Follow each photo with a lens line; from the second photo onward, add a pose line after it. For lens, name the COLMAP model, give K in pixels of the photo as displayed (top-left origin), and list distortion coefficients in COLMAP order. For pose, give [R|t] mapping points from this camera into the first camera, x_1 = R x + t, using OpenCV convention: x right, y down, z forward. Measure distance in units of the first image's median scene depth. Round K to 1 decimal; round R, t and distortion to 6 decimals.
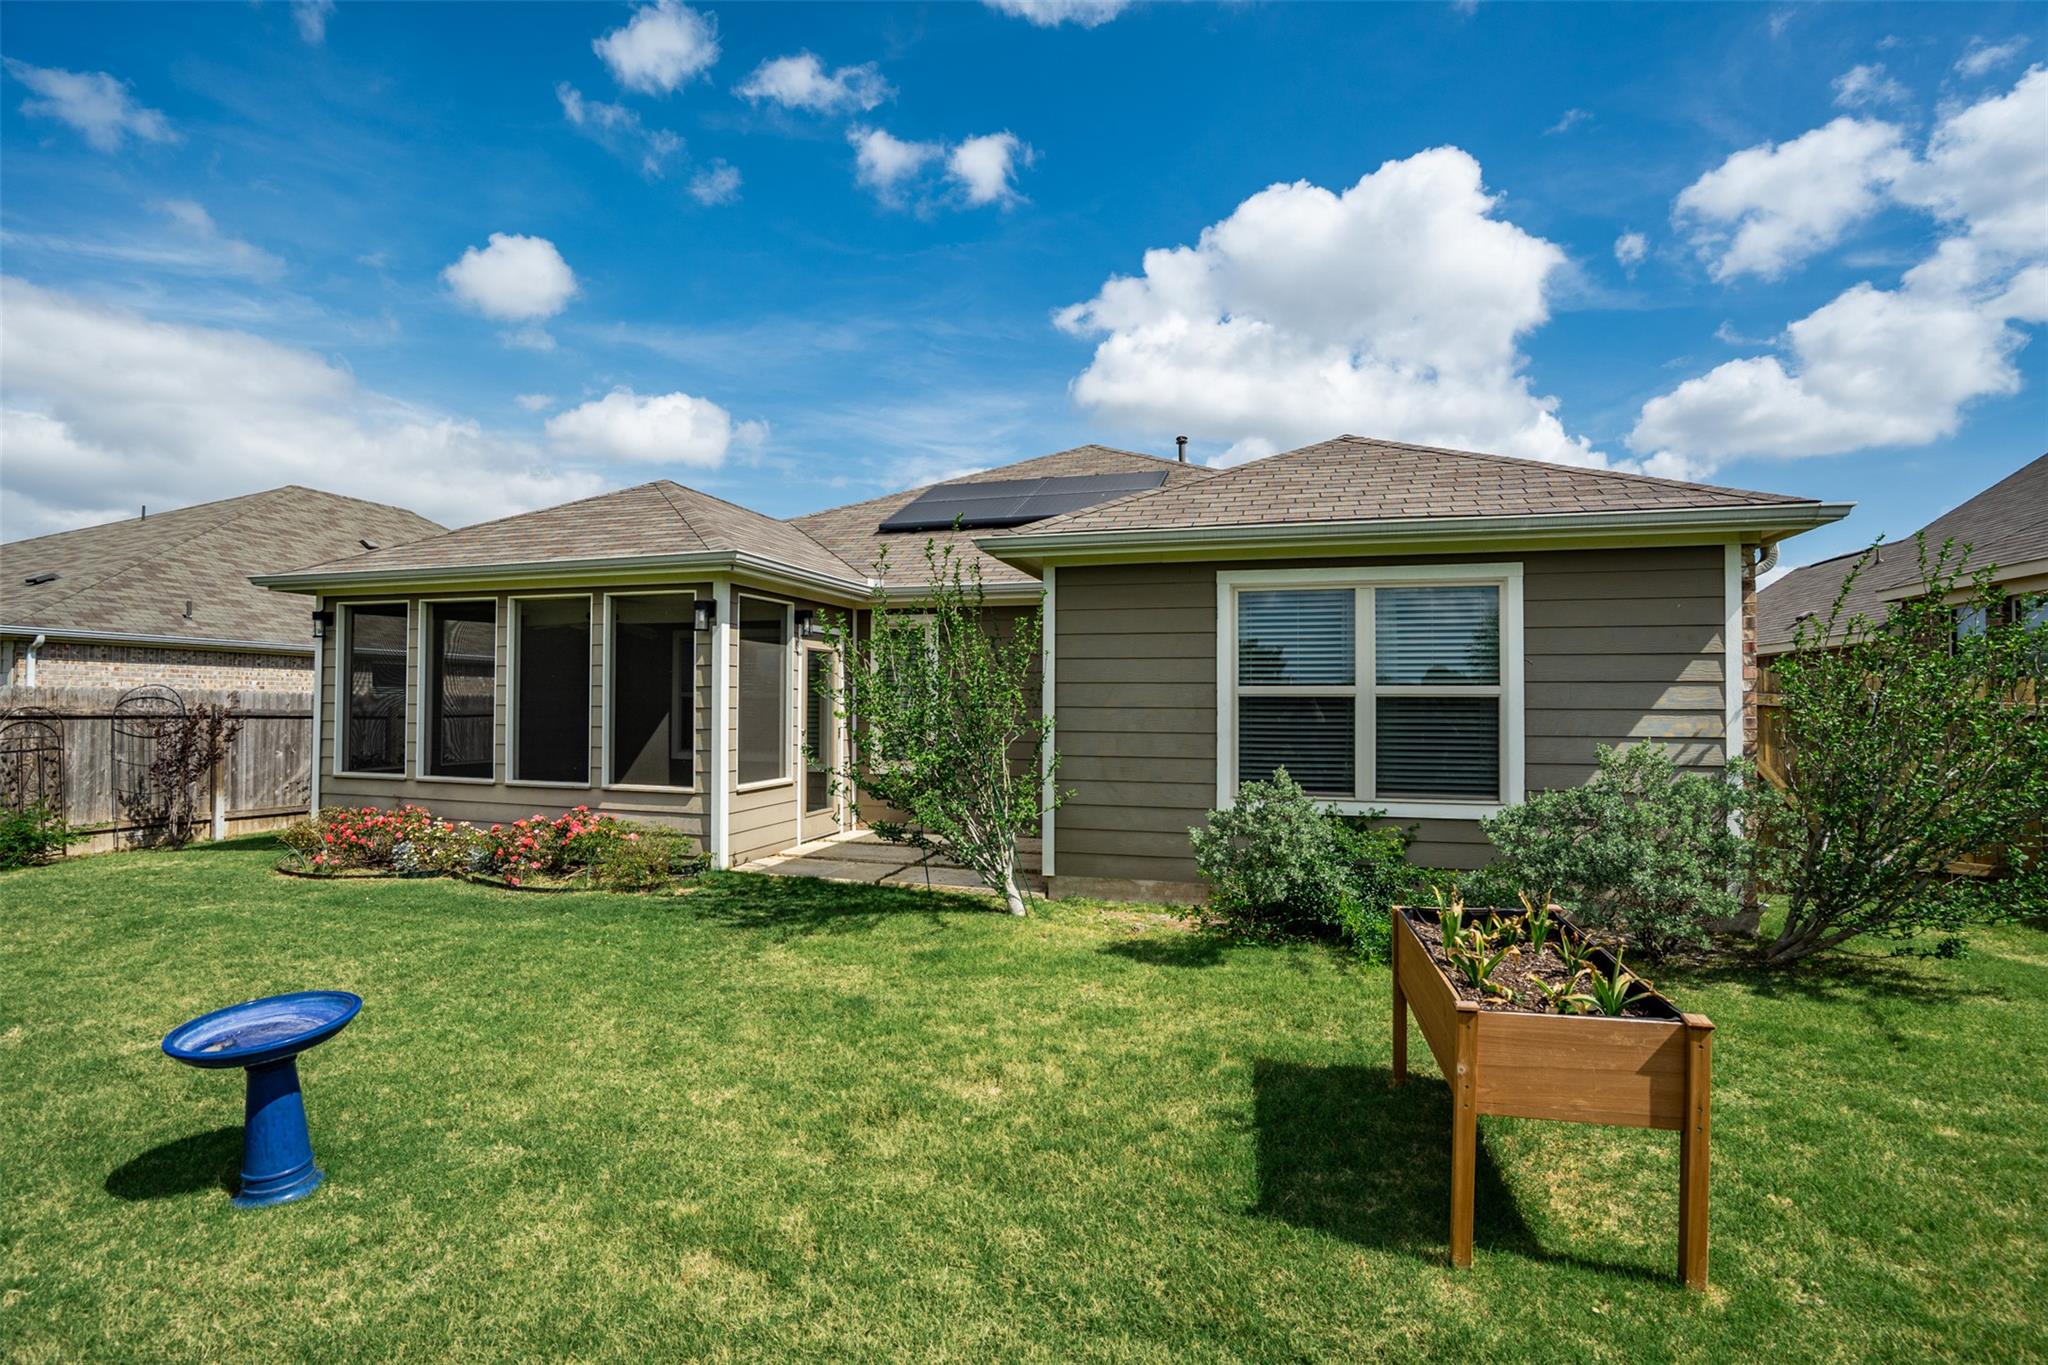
lens RADIAL K [[962.8, 0, 1010.4], [0, 962.8, 687.6], [0, 0, 1]] dist [-0.033853, 0.001447]
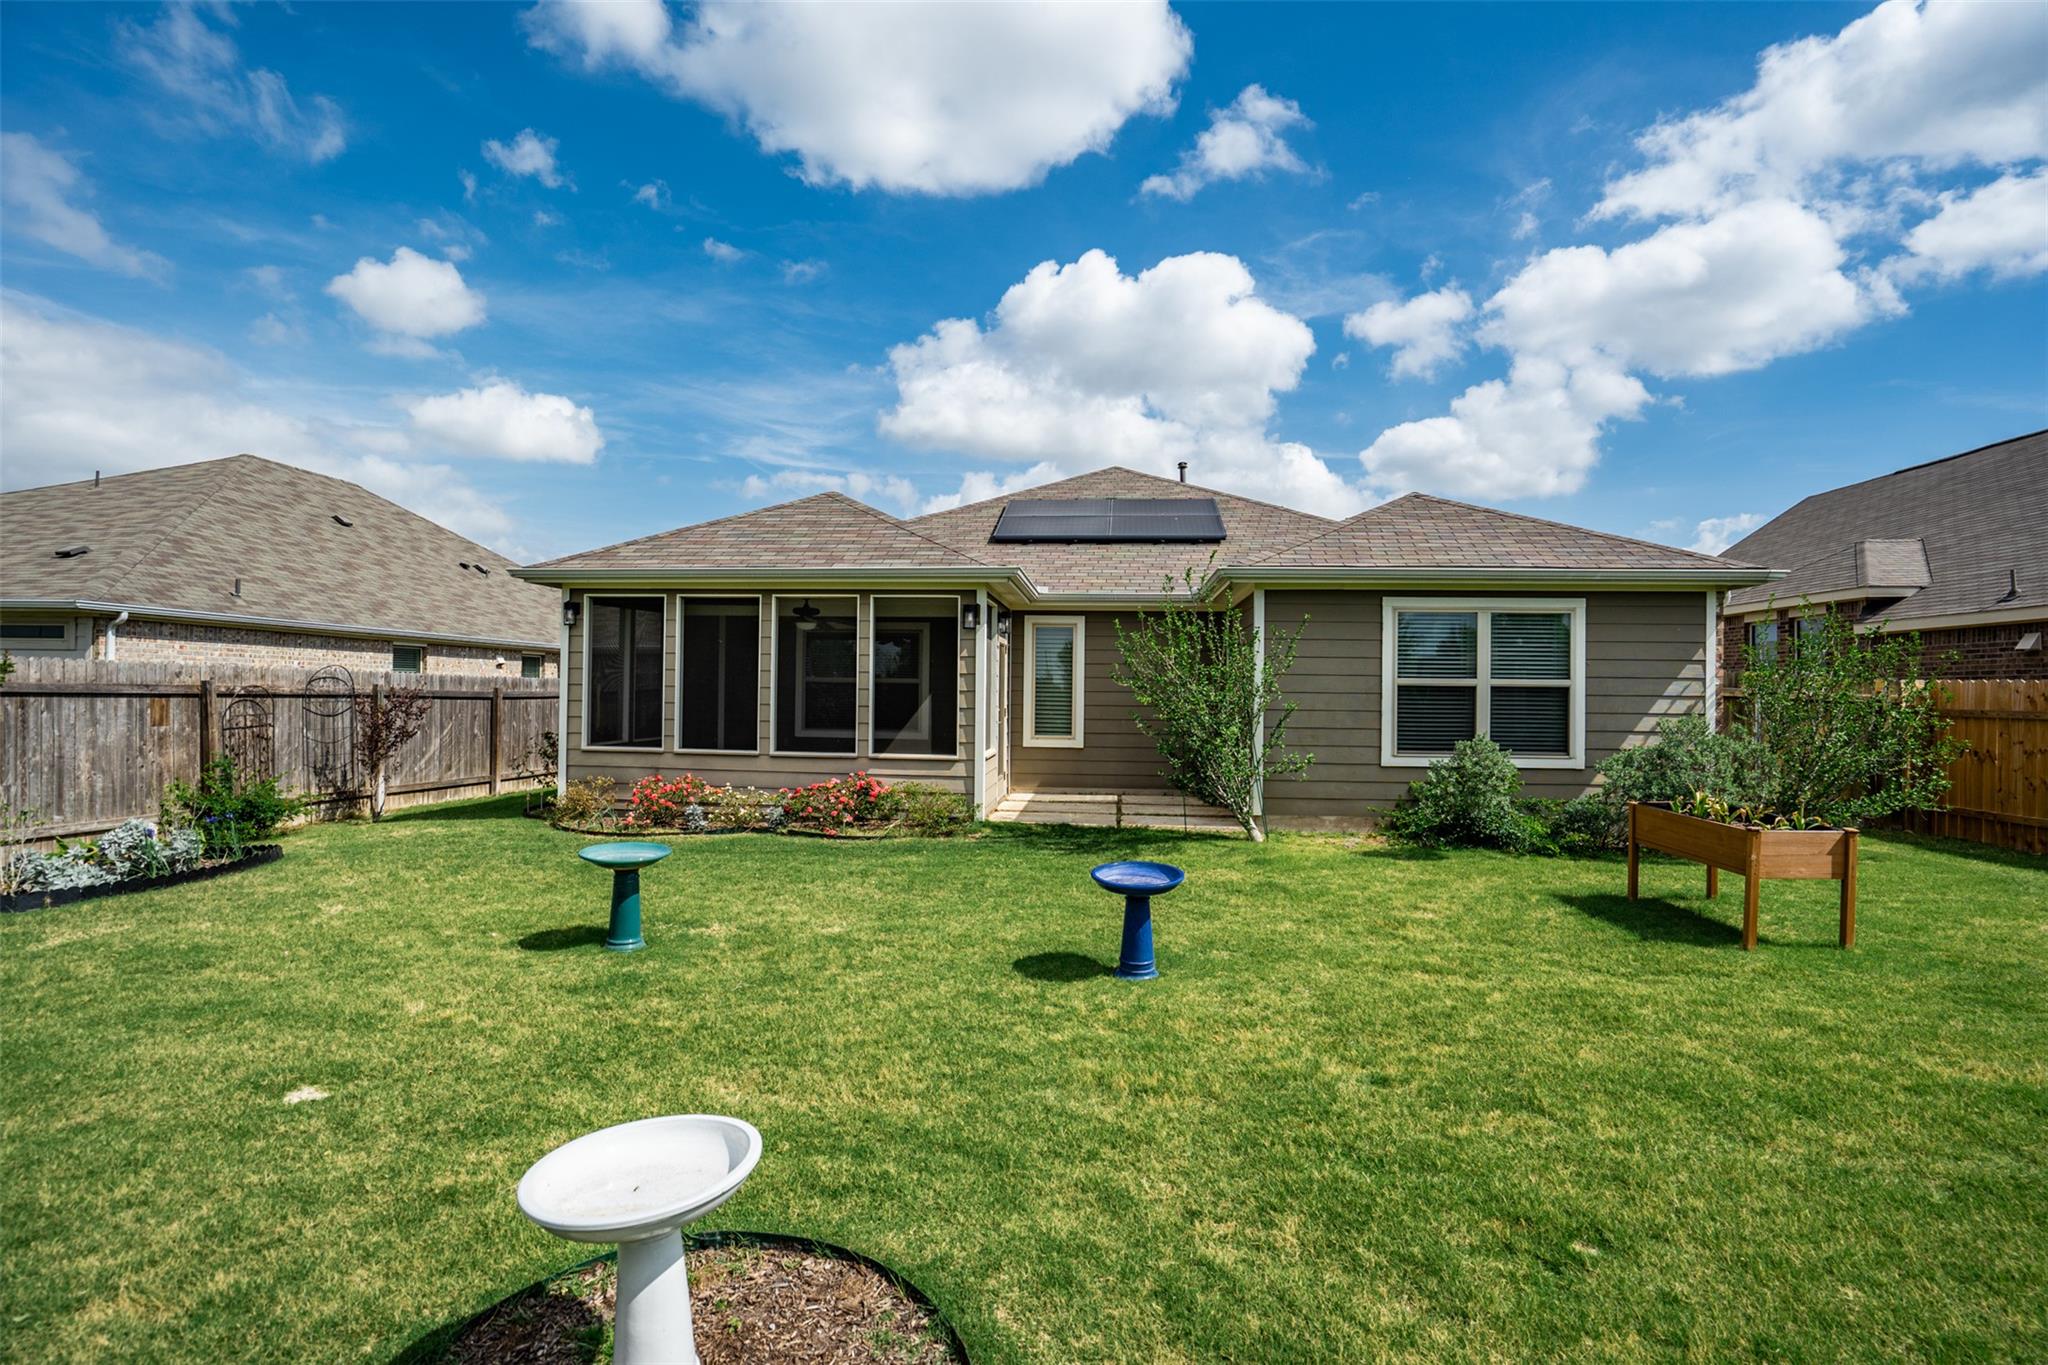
lens RADIAL K [[962.8, 0, 1031.6], [0, 962.8, 673.3], [0, 0, 1]] dist [-0.033853, 0.001447]
pose [[0.981219, 0.010698, 0.192601, -0.473816], [-0.010479, 0.999943, -0.002155, 0.000096], [-0.192613, 0.000097, 0.981275, -0.242078]]
